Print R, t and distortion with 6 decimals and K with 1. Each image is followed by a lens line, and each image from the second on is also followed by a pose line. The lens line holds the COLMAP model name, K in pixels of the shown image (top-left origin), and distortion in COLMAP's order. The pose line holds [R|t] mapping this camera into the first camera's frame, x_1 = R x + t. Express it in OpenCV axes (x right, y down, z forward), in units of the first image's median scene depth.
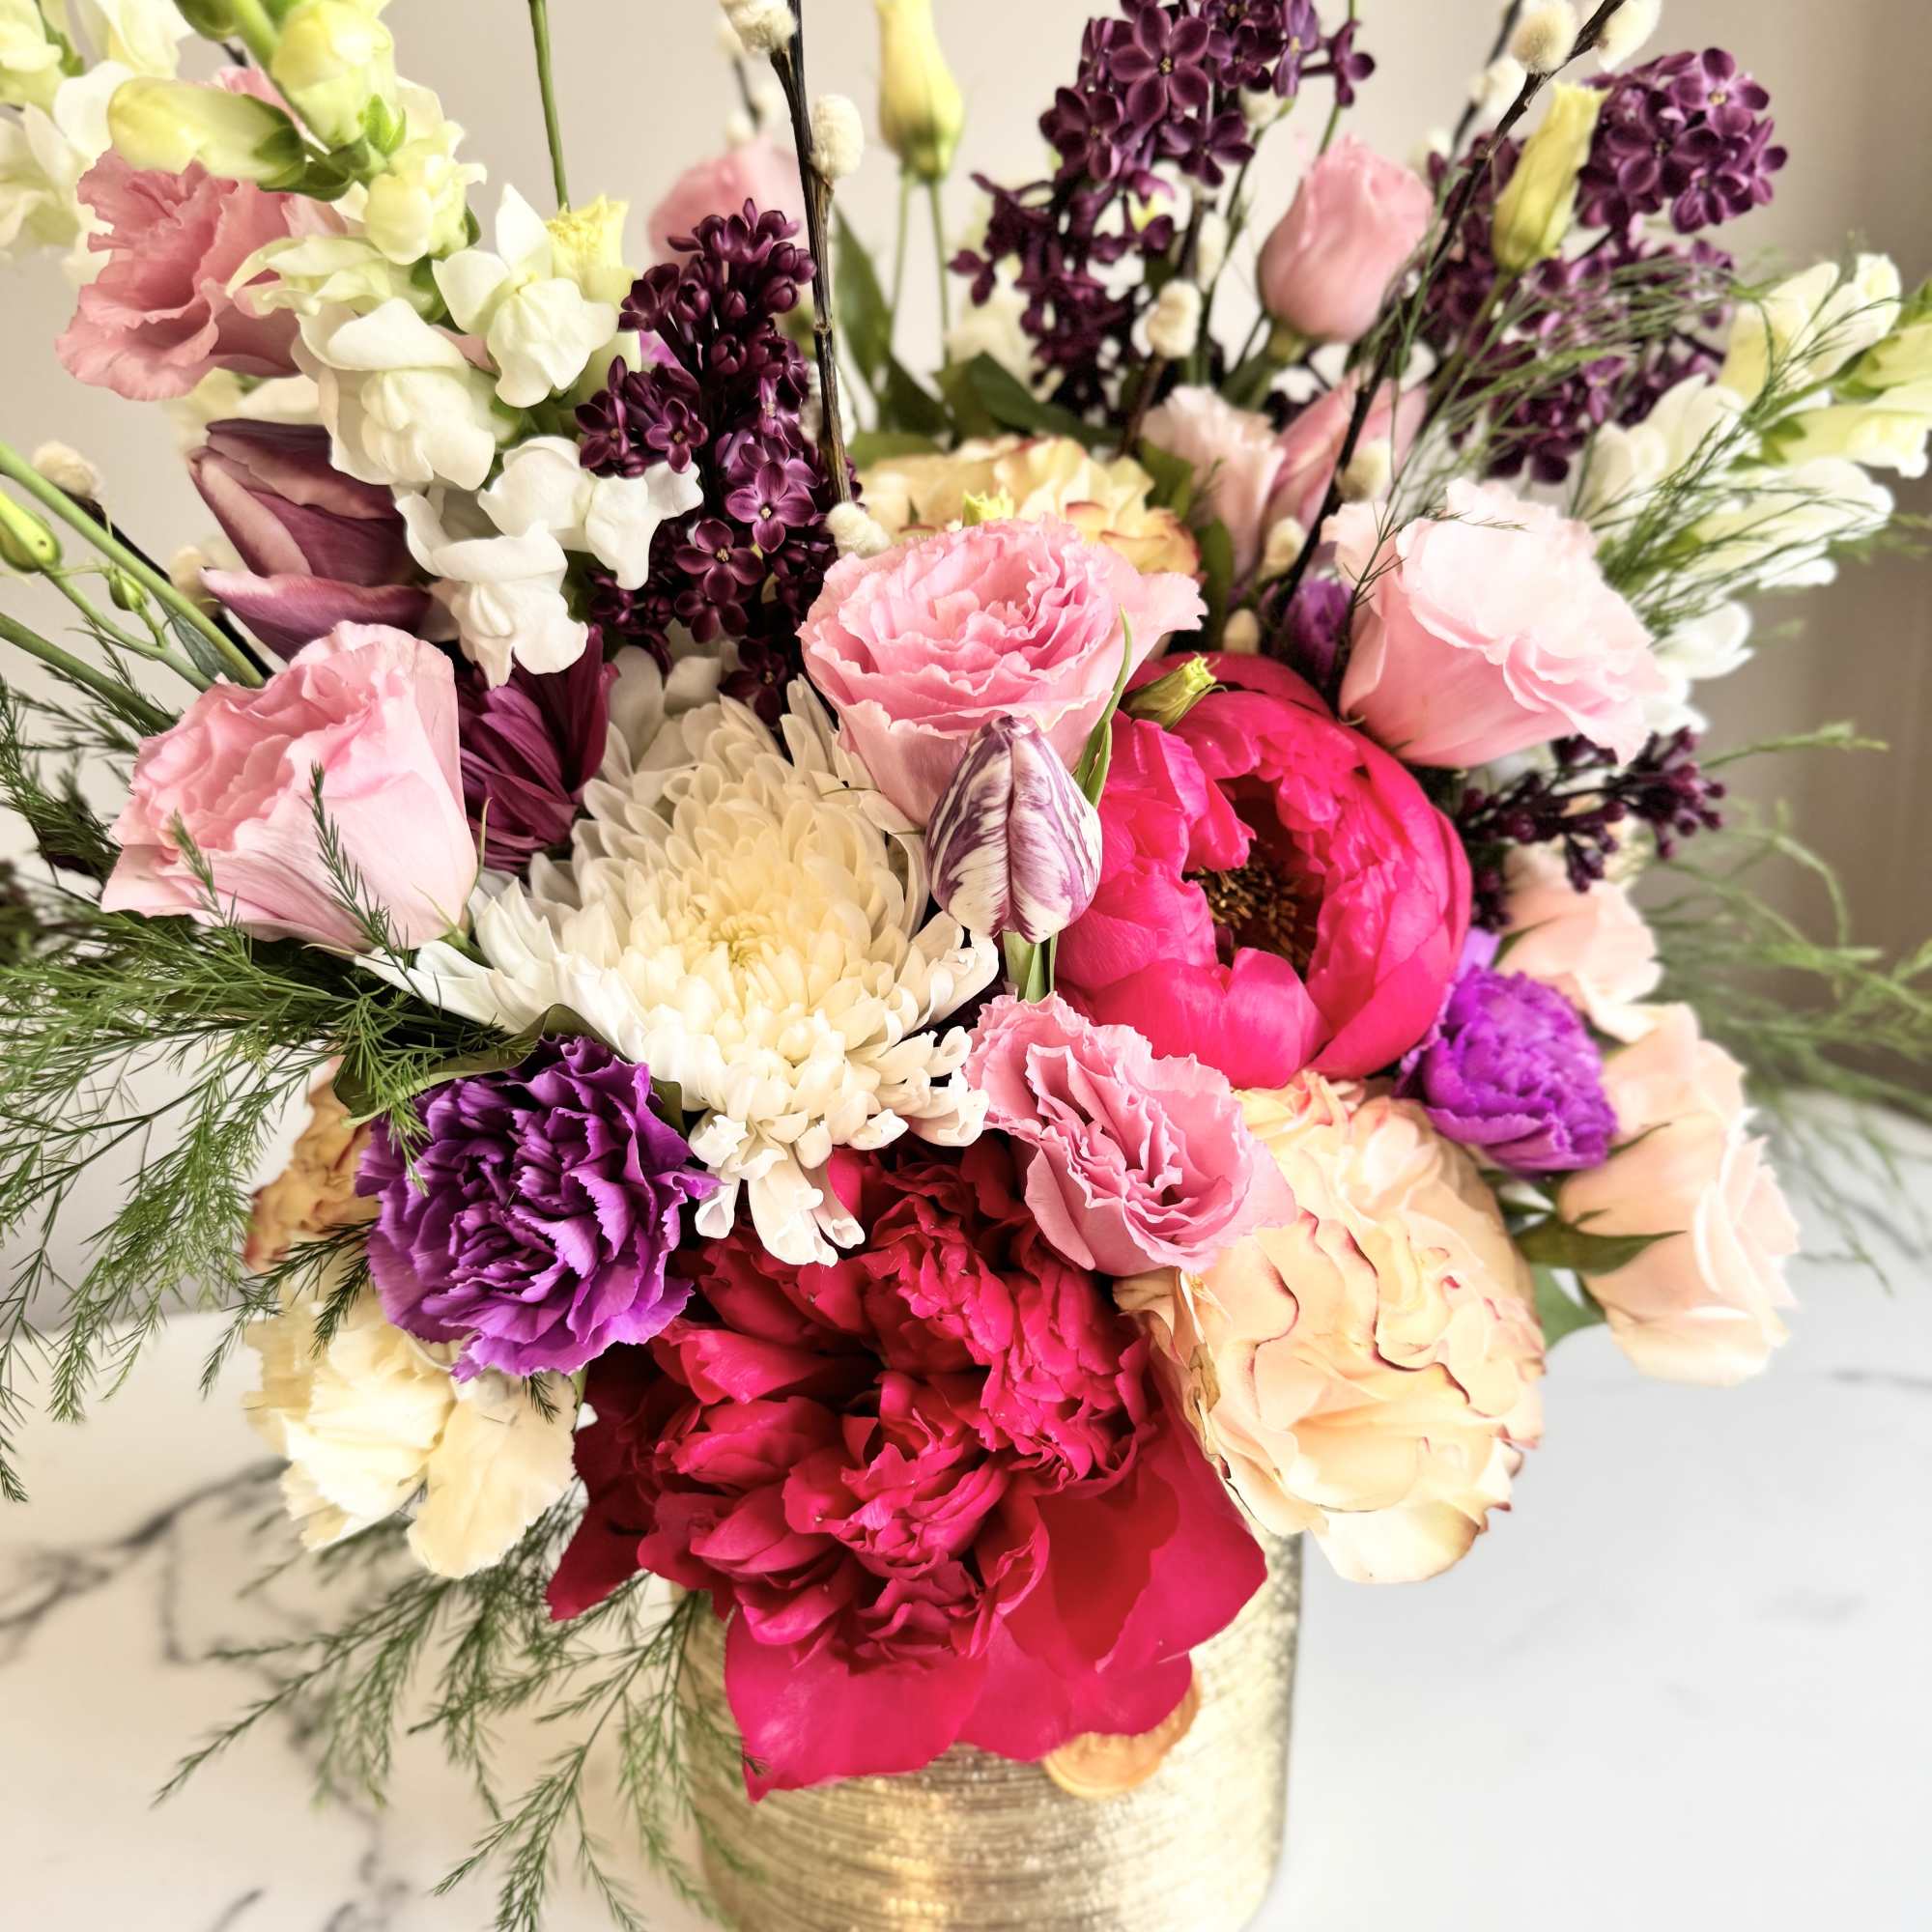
lens RADIAL K [[1809.4, 0, 966.0], [0, 1809.4, 966.0], [0, 0, 1]] dist [0.102778, -0.215566]
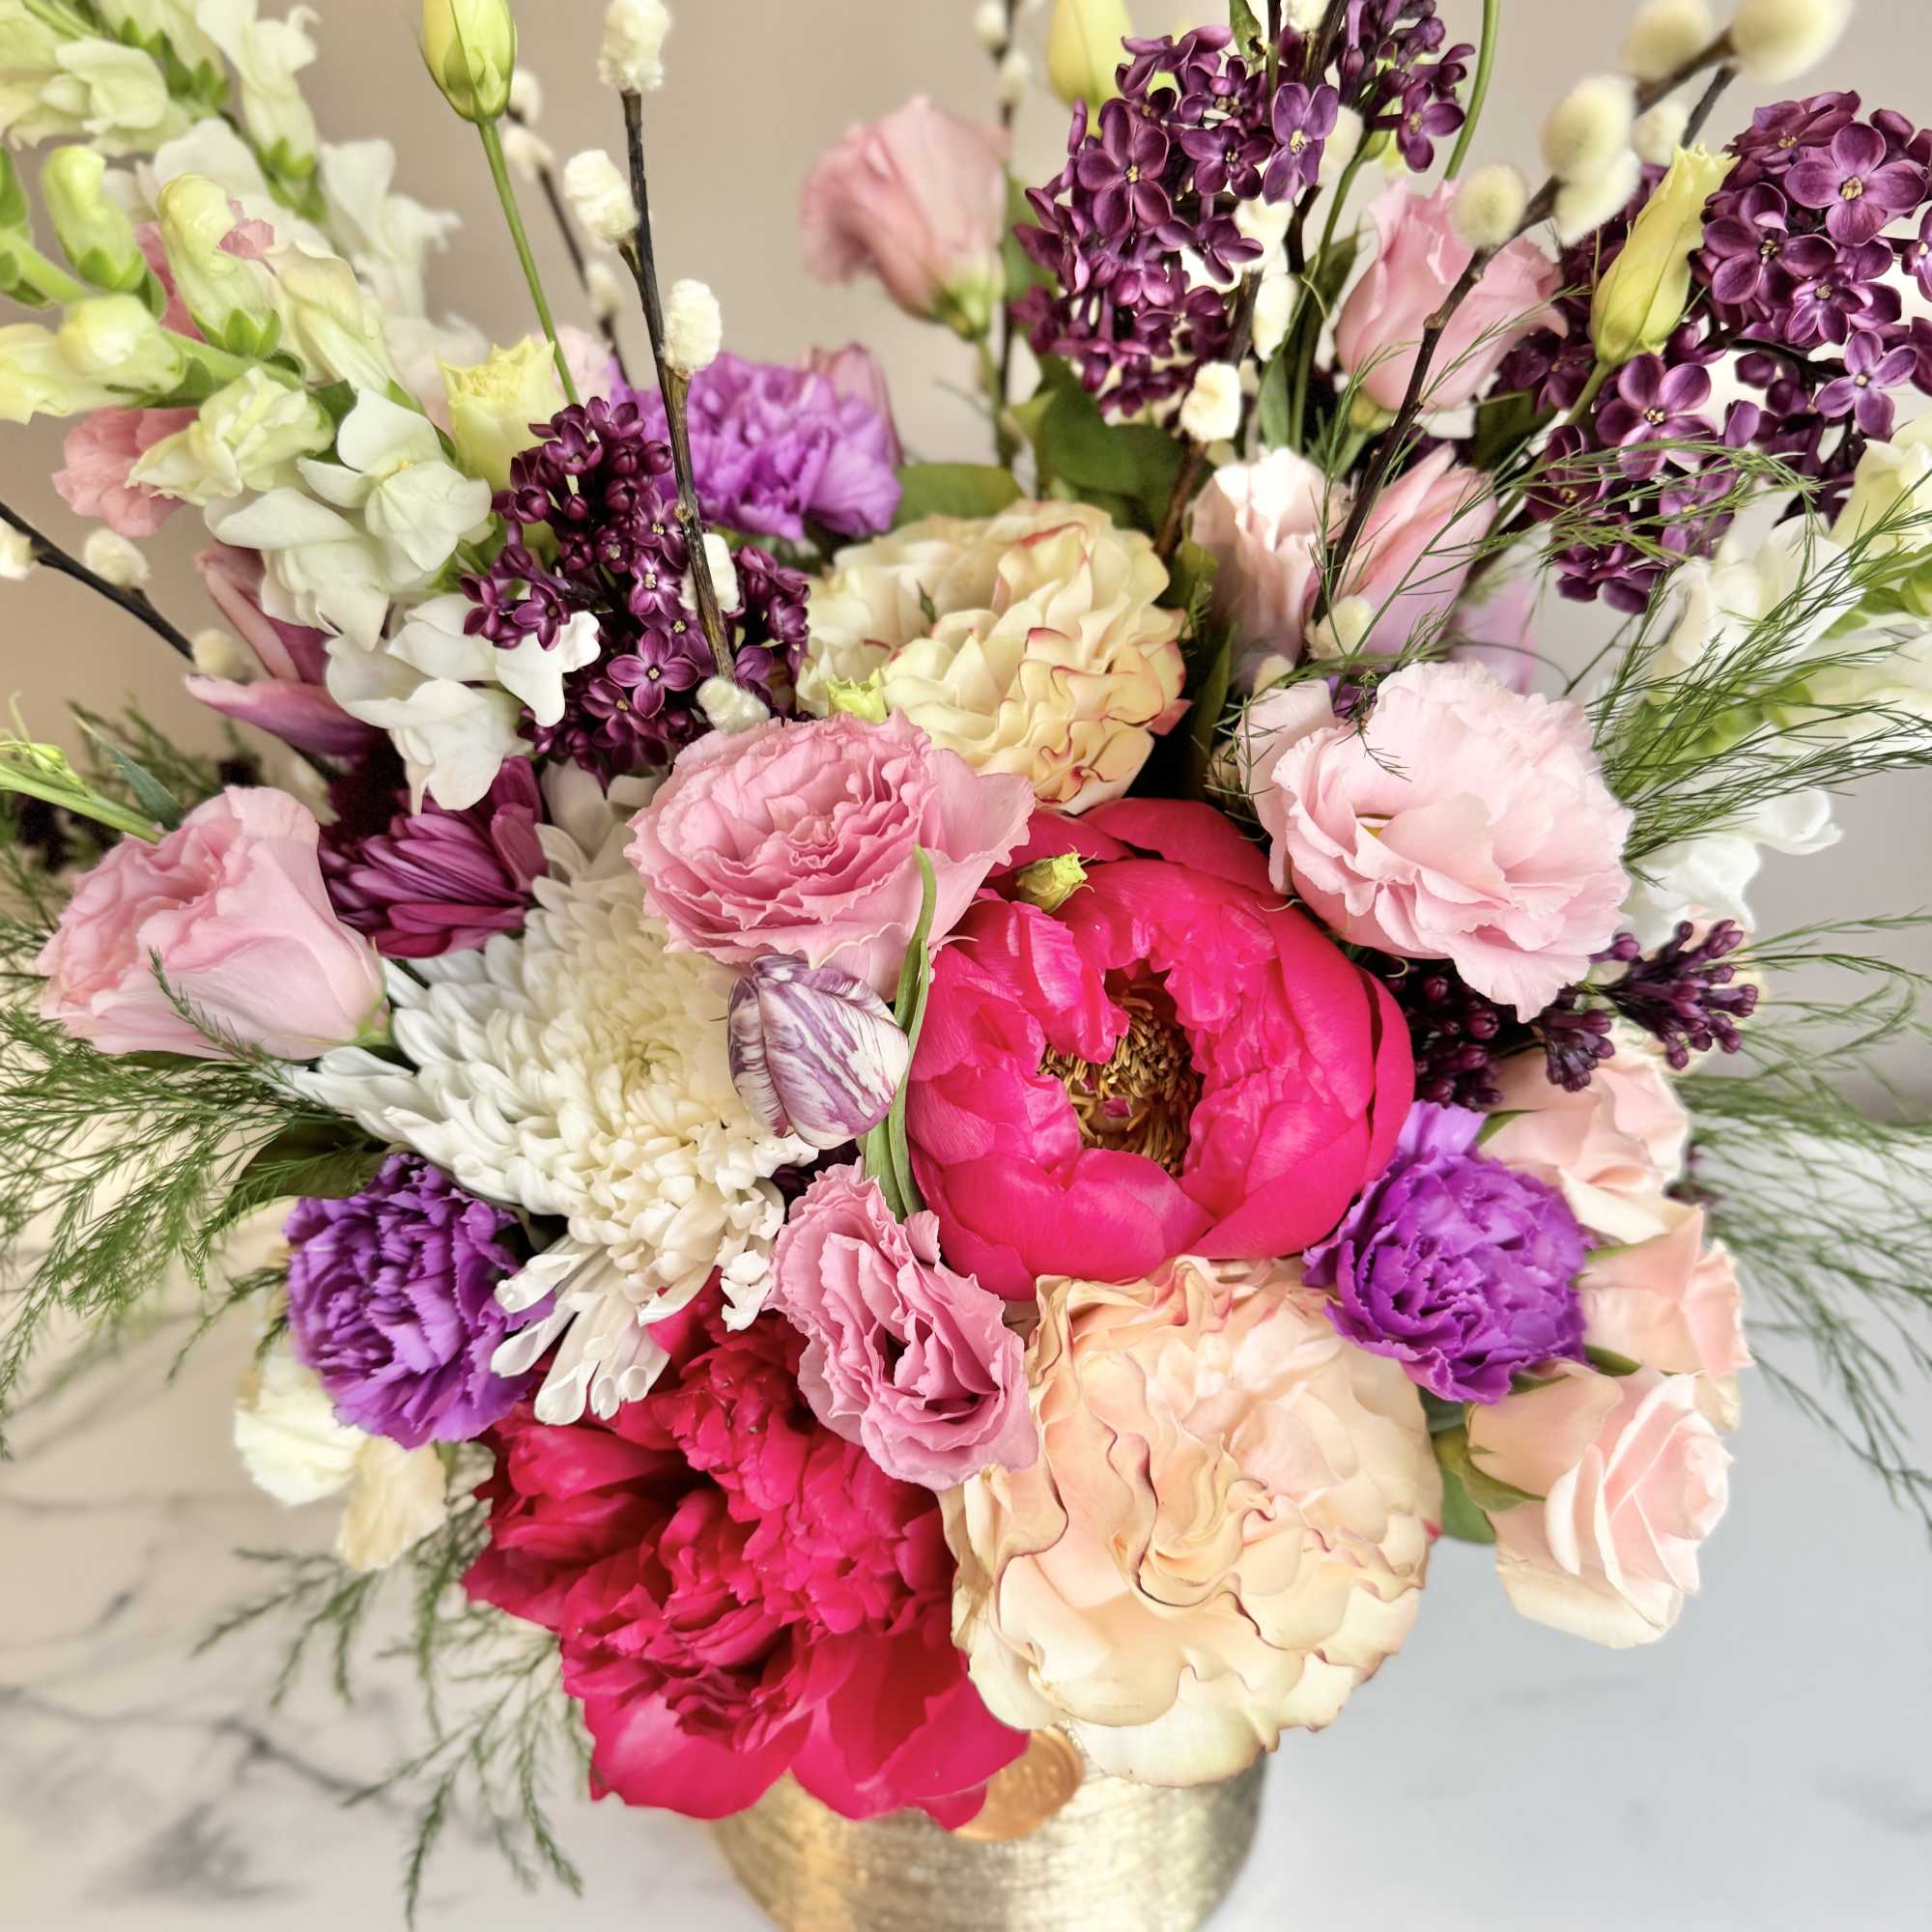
lens RADIAL K [[1871.7, 0, 972.9], [0, 1871.7, 946.4], [0, 0, 1]] dist [0.122381, -0.274502]
pose [[0.945191, 0.138300, -0.295781, 0.395697], [-0.087341, 0.979947, 0.179097, -0.307204], [0.314619, -0.143447, 0.938317, 0.047691]]
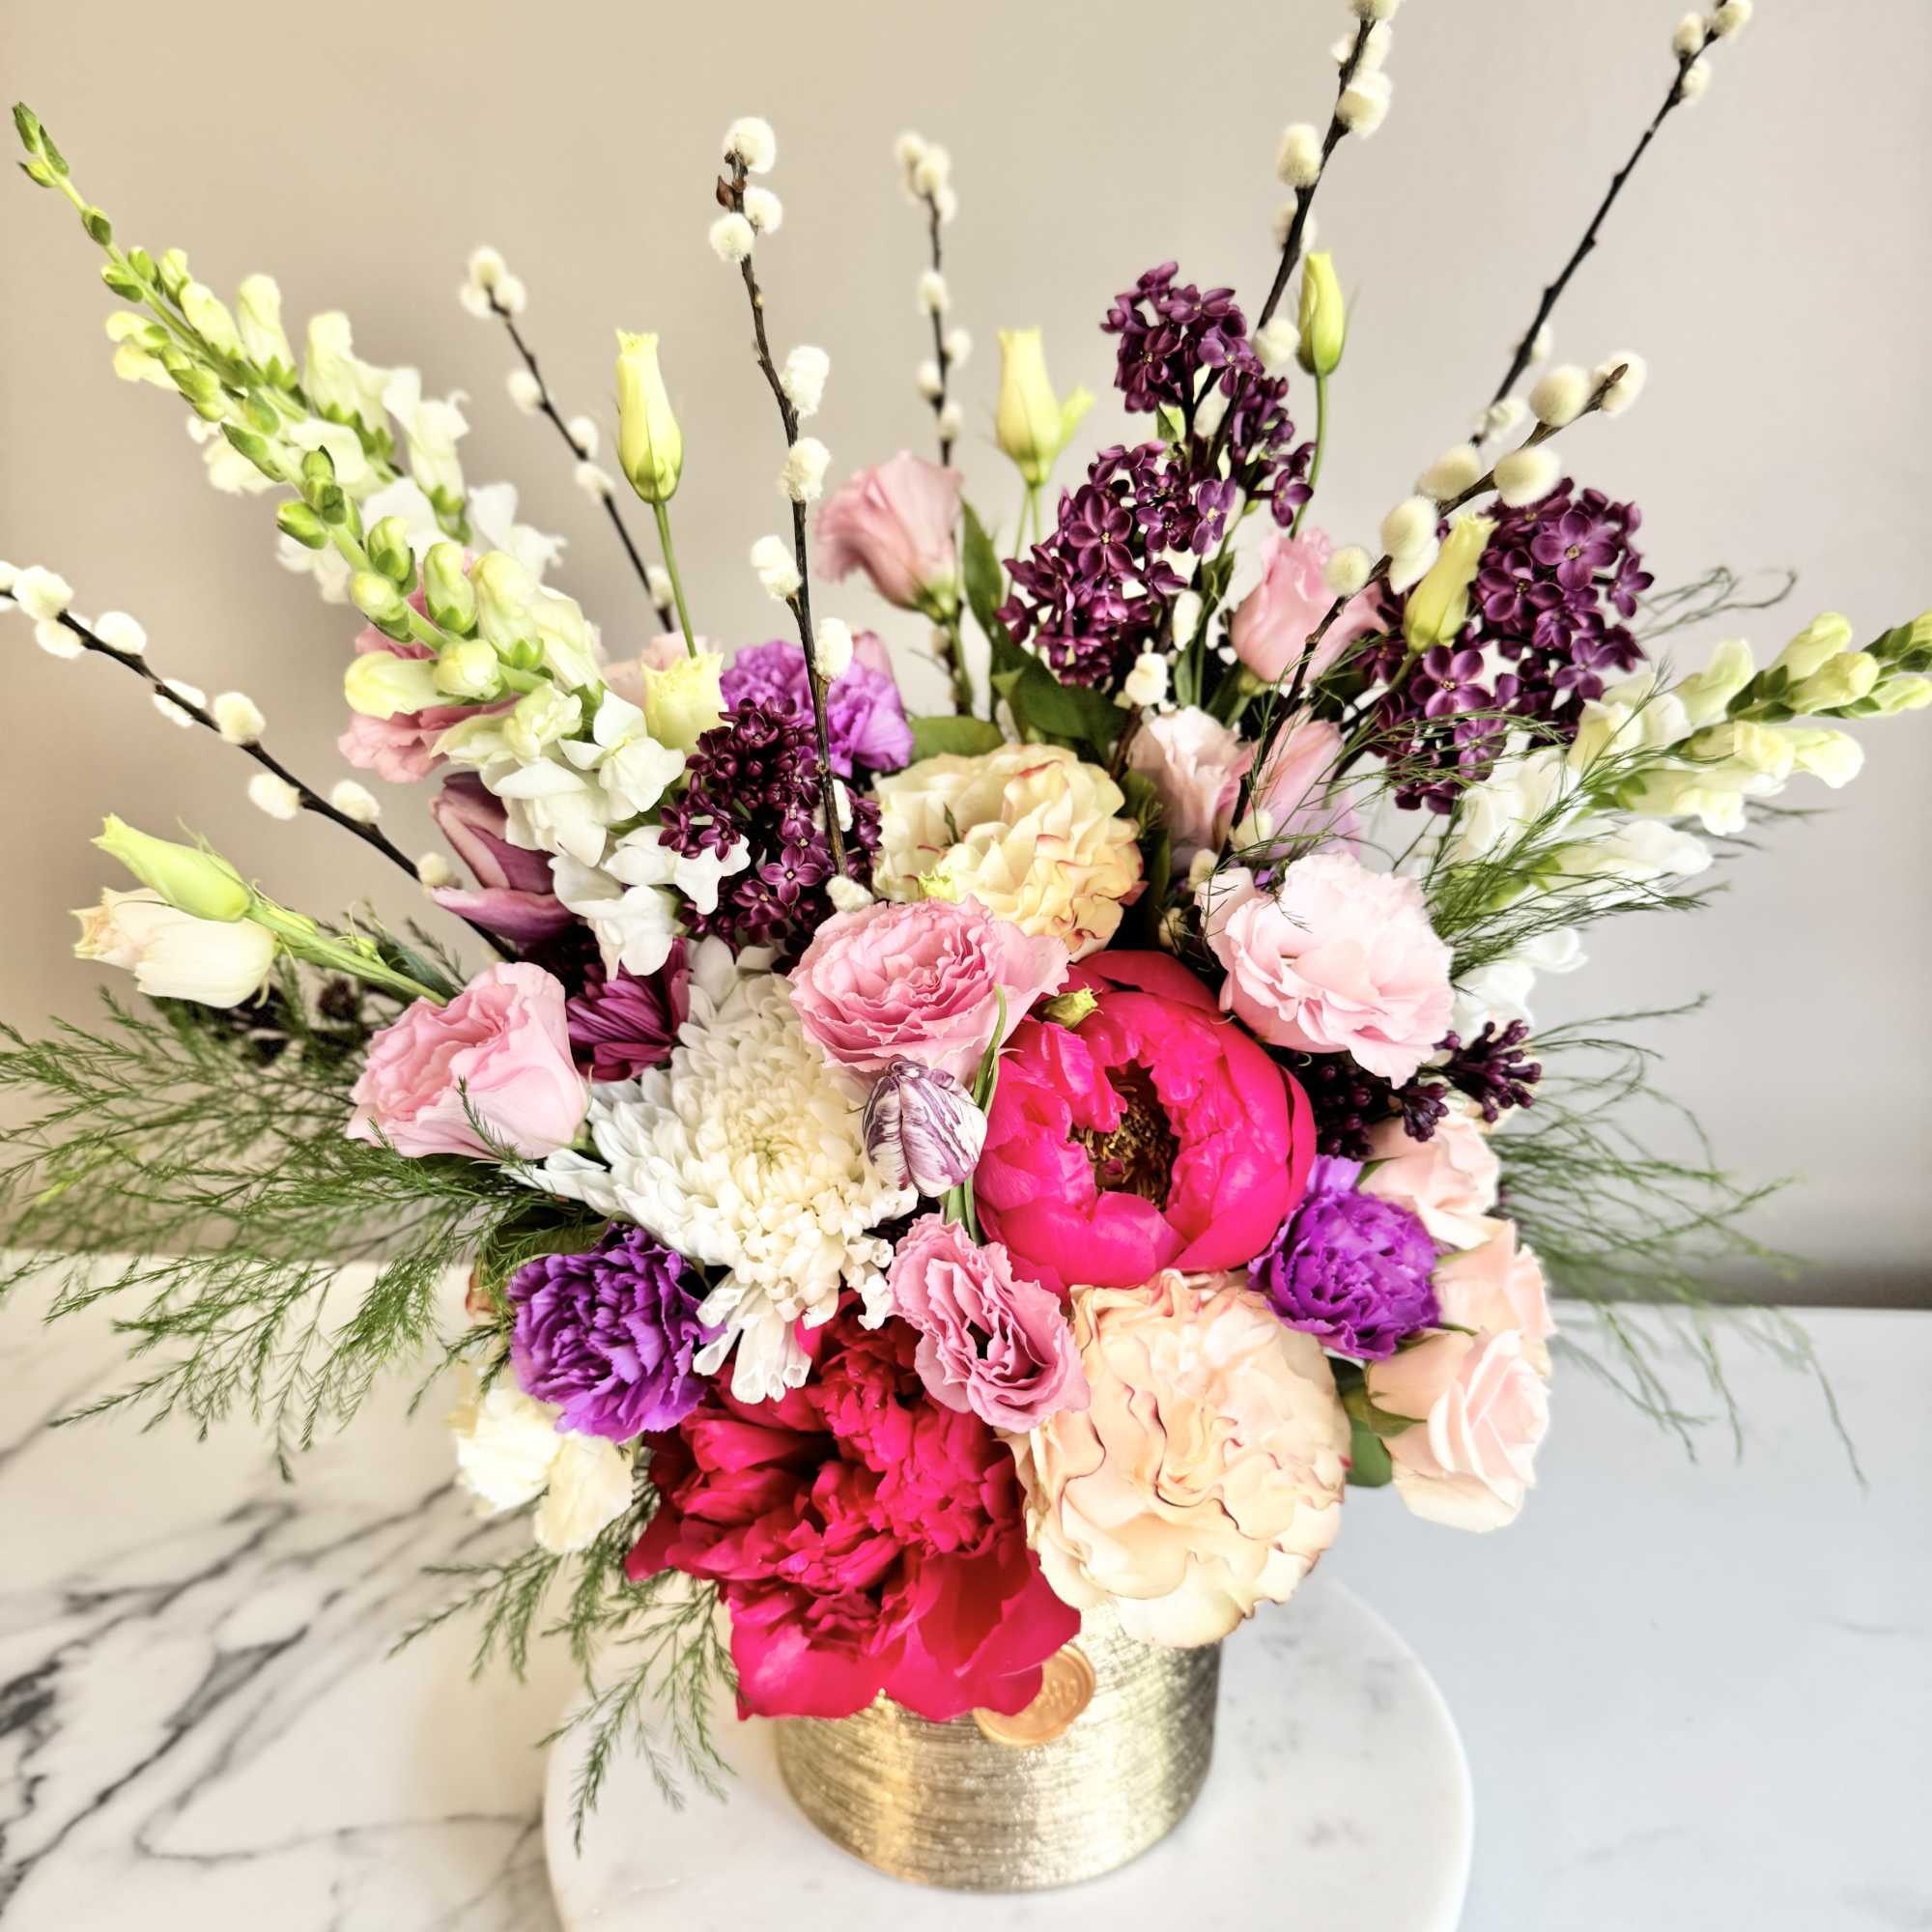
lens RADIAL K [[1780.3, 0, 983.2], [0, 1780.3, 971.8], [0, 0, 1]] dist [0.098061, -0.014003]
pose [[0.976738, 0.079595, -0.199115, 0.337912], [-0.062419, 0.993883, 0.091107, -0.315514], [0.205148, -0.076559, 0.975732, -0.377781]]
